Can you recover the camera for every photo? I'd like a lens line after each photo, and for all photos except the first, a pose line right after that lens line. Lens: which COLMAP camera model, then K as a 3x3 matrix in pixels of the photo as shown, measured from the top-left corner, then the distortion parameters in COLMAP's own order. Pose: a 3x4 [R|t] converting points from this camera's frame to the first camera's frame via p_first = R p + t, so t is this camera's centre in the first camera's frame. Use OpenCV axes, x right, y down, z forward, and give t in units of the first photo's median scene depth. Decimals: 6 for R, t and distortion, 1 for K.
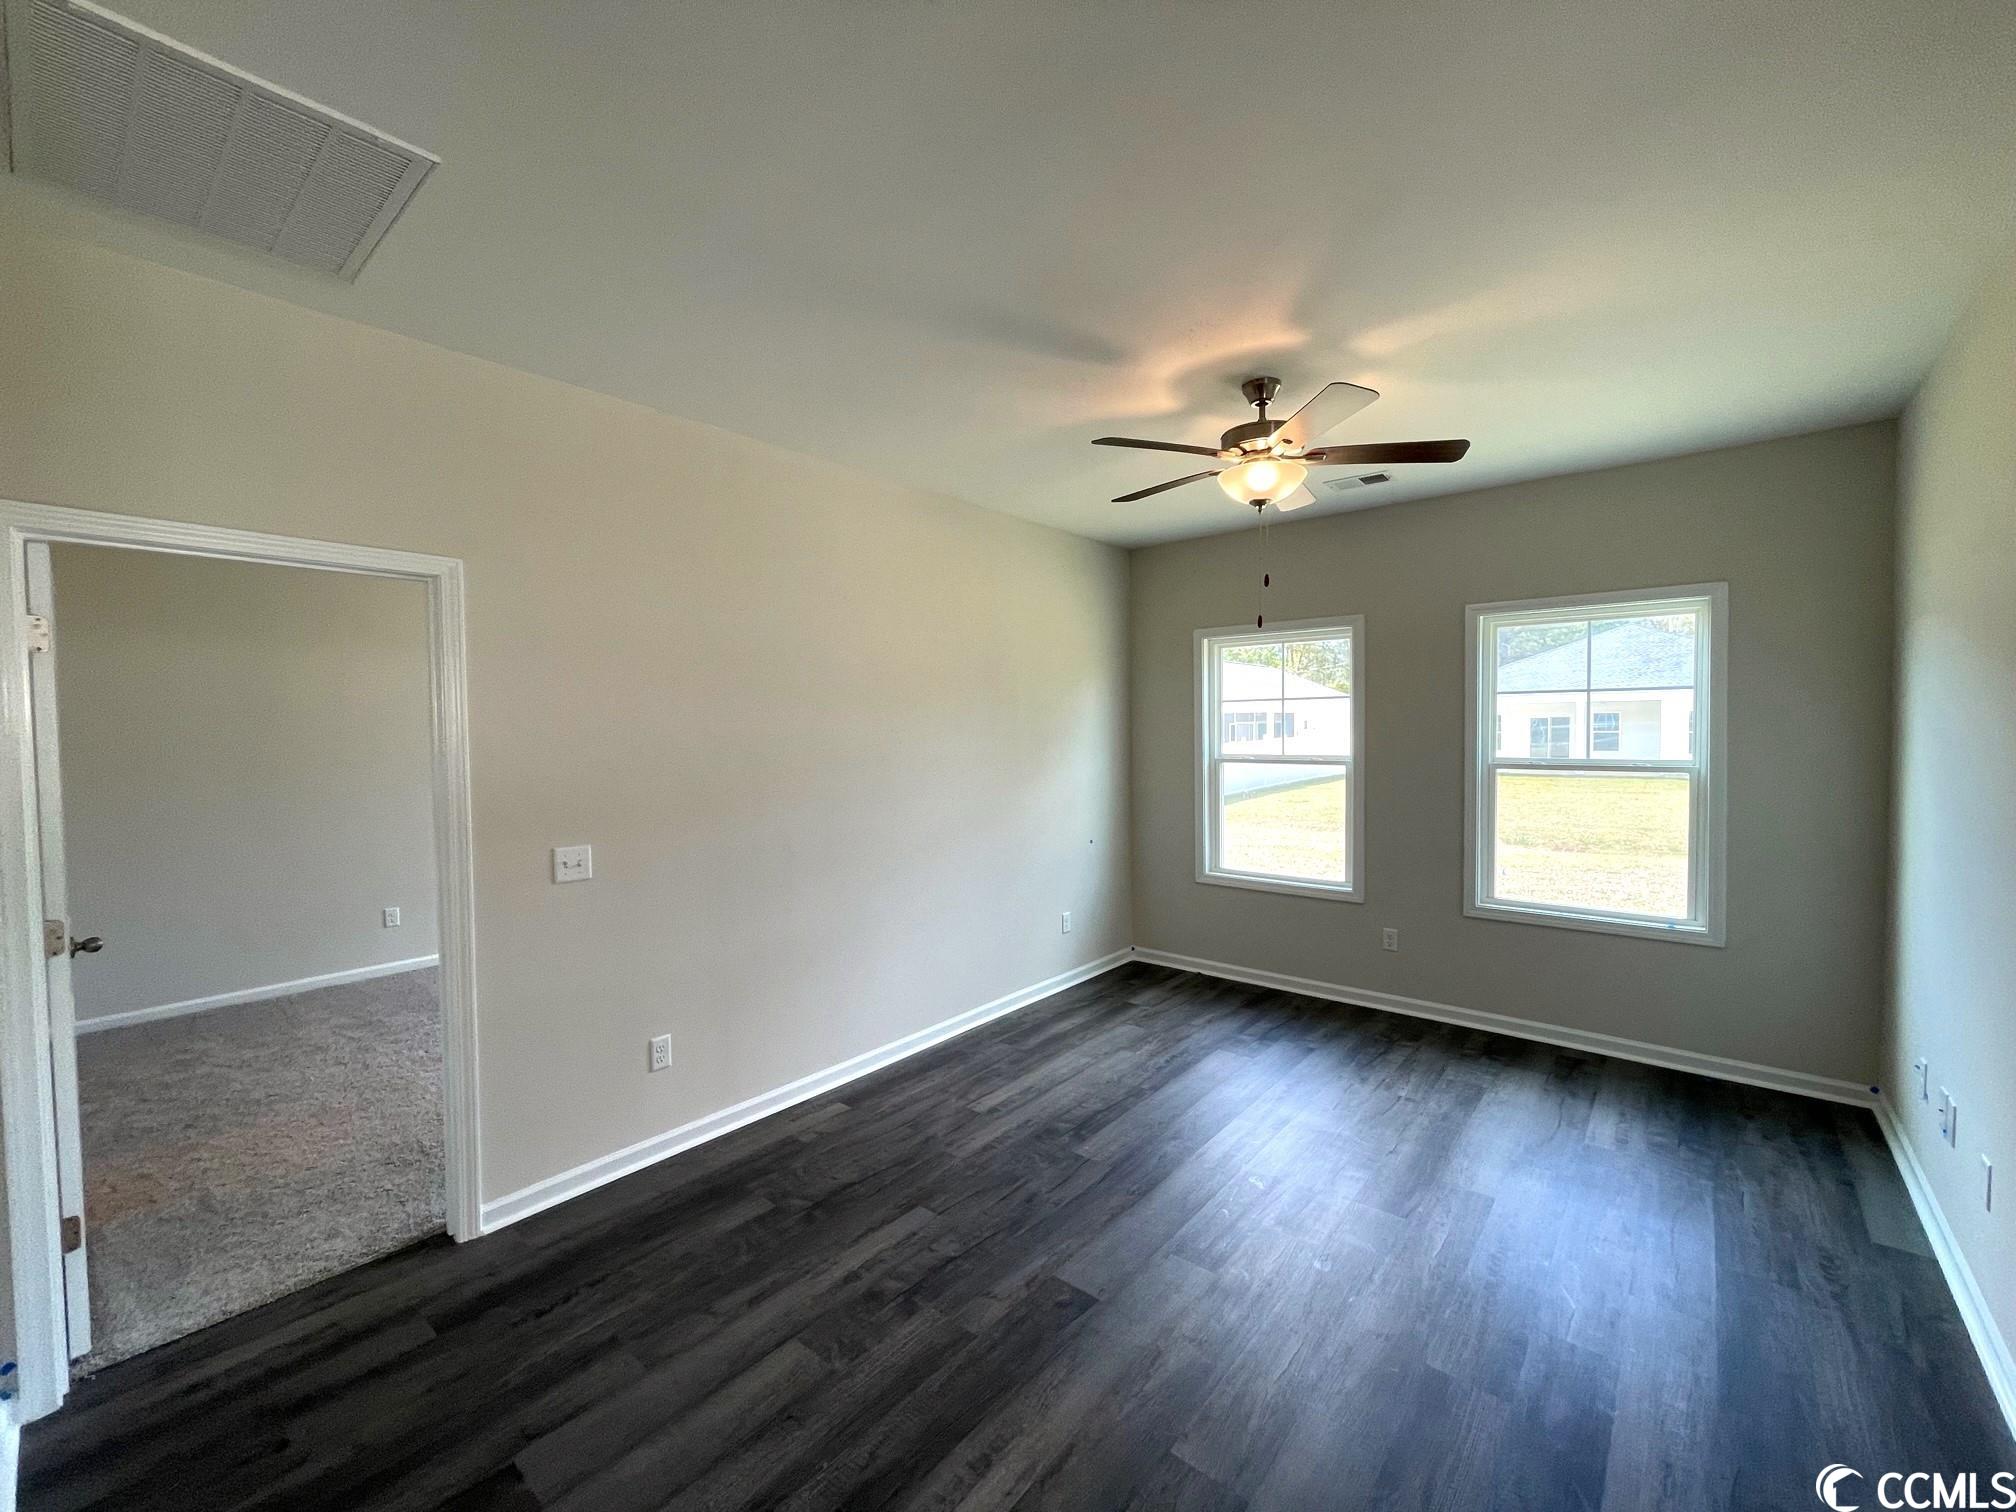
lens RADIAL K [[817.0, 0, 1008.8], [0, 817.0, 750.8], [0, 0, 1]] dist [-0.003553, -0.000263]
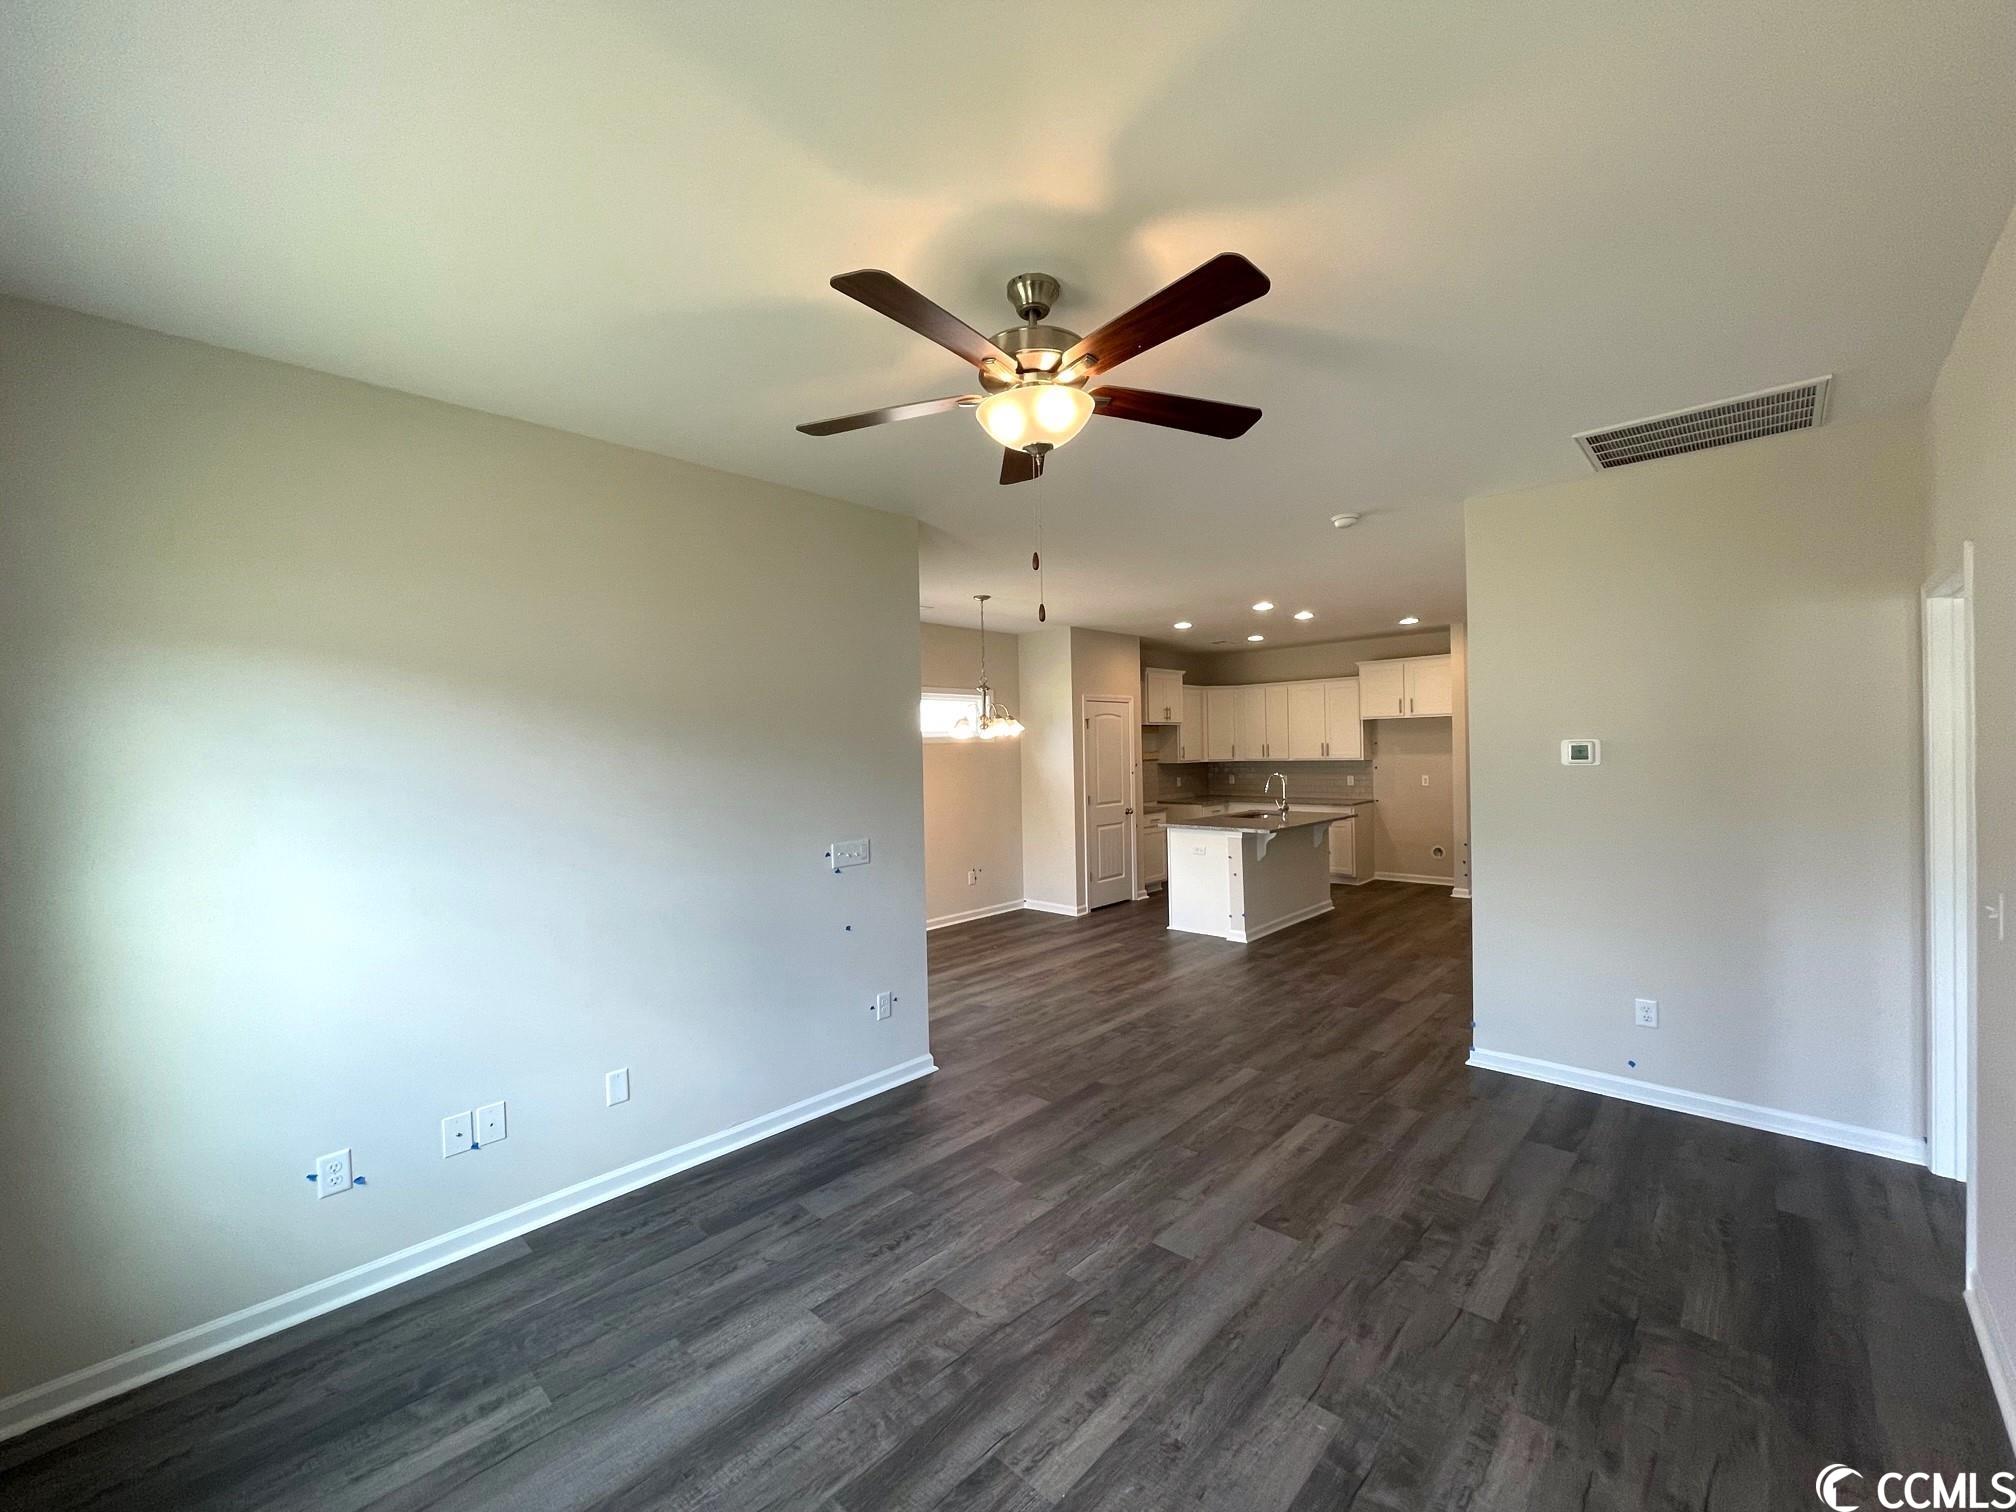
lens RADIAL K [[817.0, 0, 1009.2], [0, 817.0, 757.4], [0, 0, 1]] dist [-0.003553, -0.000263]
pose [[-0.998017, 0.032703, 0.053792, 0.358020], [0.034906, 0.998569, 0.040528, -0.071607], [-0.052389, 0.042325, -0.997729, 2.041485]]
